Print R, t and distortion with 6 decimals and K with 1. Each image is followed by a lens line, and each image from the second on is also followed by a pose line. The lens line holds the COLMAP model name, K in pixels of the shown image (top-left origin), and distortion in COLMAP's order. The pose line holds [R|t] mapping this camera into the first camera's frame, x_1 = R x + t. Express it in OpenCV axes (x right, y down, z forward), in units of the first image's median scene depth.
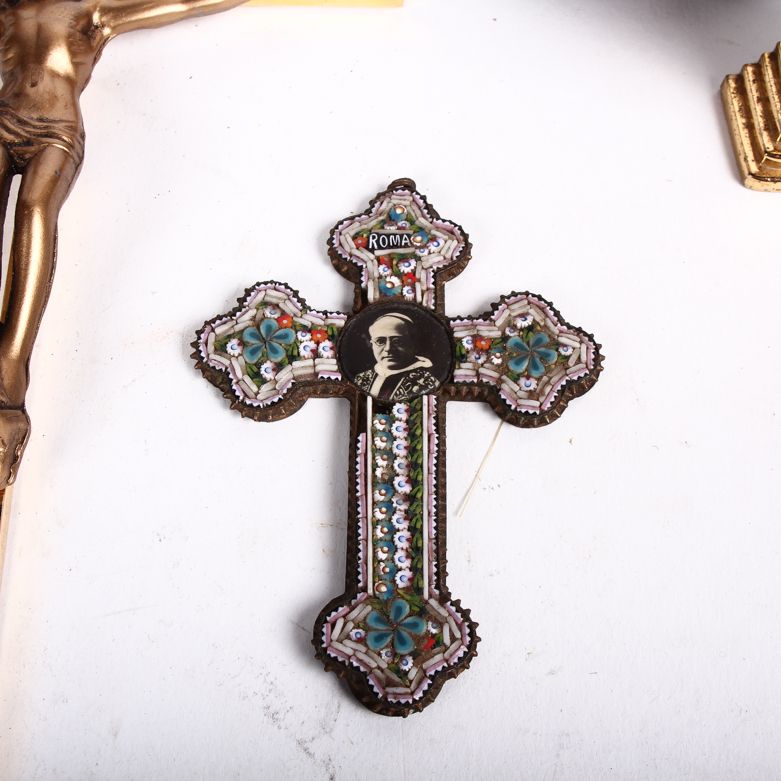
lens RADIAL K [[1352.2, 0, 390.5], [0, 1352.2, 390.5], [0, 0, 1]] dist [-0.120595, 0.152285]
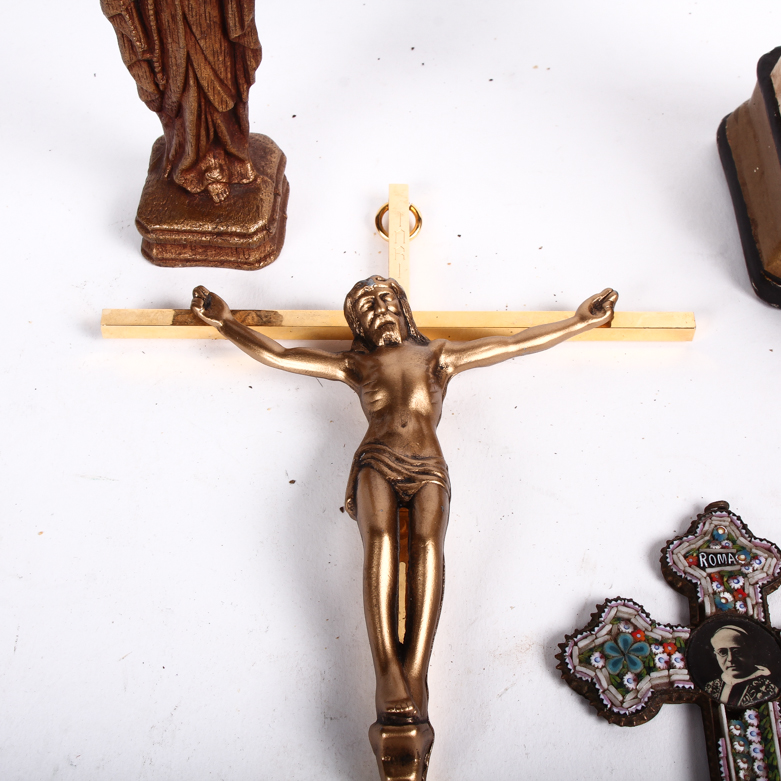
lens RADIAL K [[1352.2, 0, 390.5], [0, 1352.2, 390.5], [0, 0, 1]] dist [-0.120595, 0.152285]
pose [[0.999594, -0.010094, -0.026635, -0.257217], [0.006105, 0.989294, -0.145806, -0.092588], [0.027821, 0.145584, 0.988955, -0.158279]]
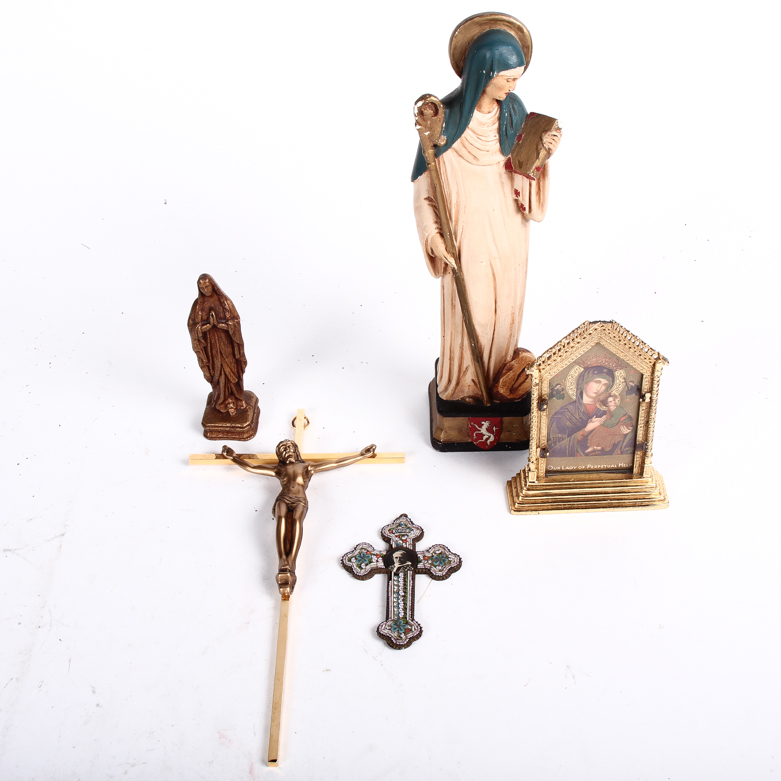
lens RADIAL K [[1352.2, 0, 390.5], [0, 1352.2, 390.5], [0, 0, 1]] dist [-0.120595, 0.152285]
pose [[0.998381, -0.028308, -0.049328, 0.159545], [0.010484, 0.944063, -0.329599, 0.693117], [0.055899, 0.328549, 0.942831, -2.372209]]
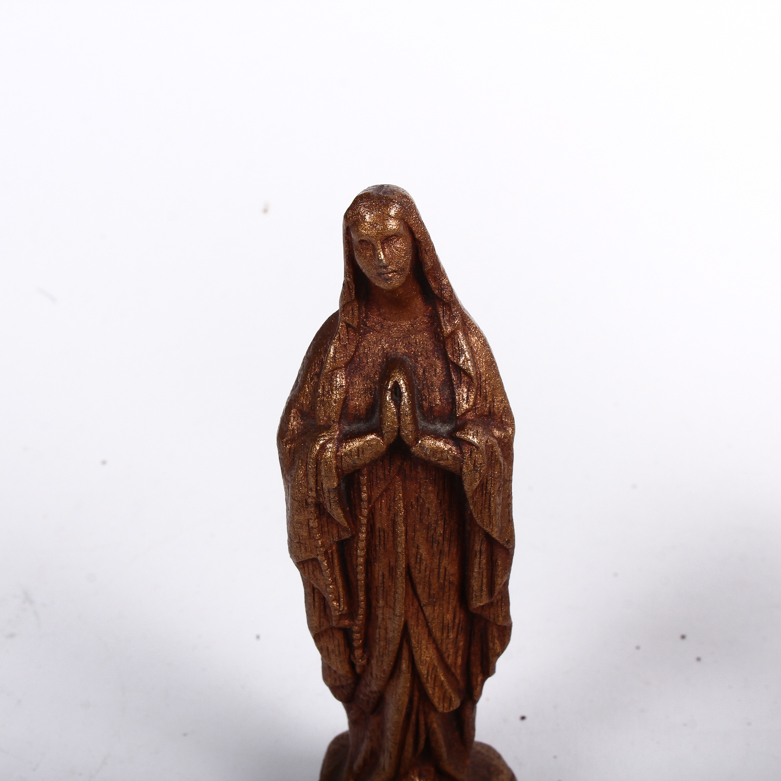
lens RADIAL K [[1352.2, 0, 390.5], [0, 1352.2, 390.5], [0, 0, 1]] dist [-0.120595, 0.152285]
pose [[0.990093, 0.039897, -0.134629, -0.376294], [-0.105650, 0.843216, -0.527090, -0.261317], [0.092492, 0.536092, 0.839077, 0.230971]]
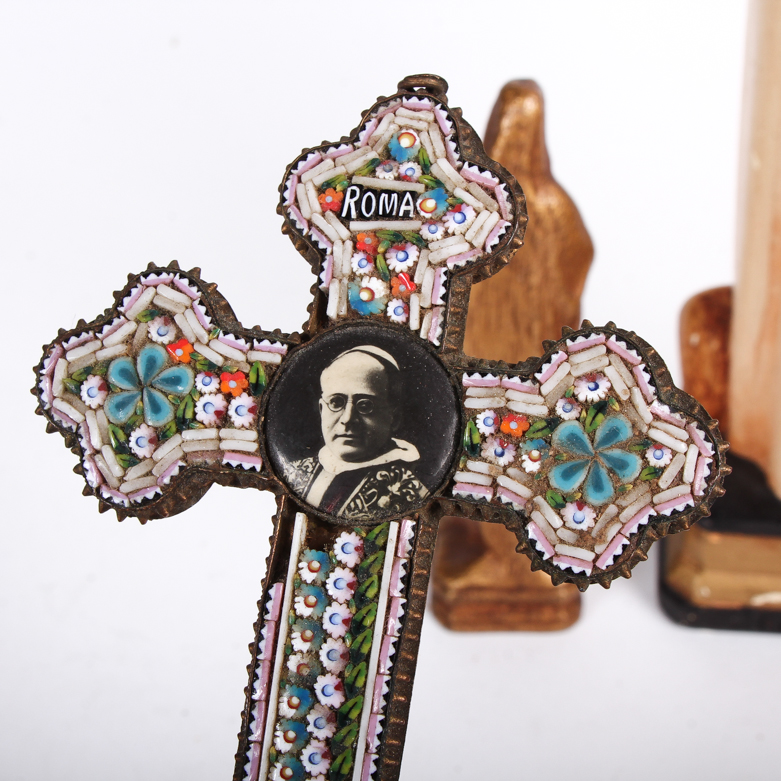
lens RADIAL K [[1352.2, 0, 390.5], [0, 1352.2, 390.5], [0, 0, 1]] dist [-0.120595, 0.152285]
pose [[0.979602, 0.109180, -0.168698, 0.112660], [-0.048102, 0.942520, 0.330670, -0.234552], [0.195104, -0.315810, 0.928546, 0.473758]]
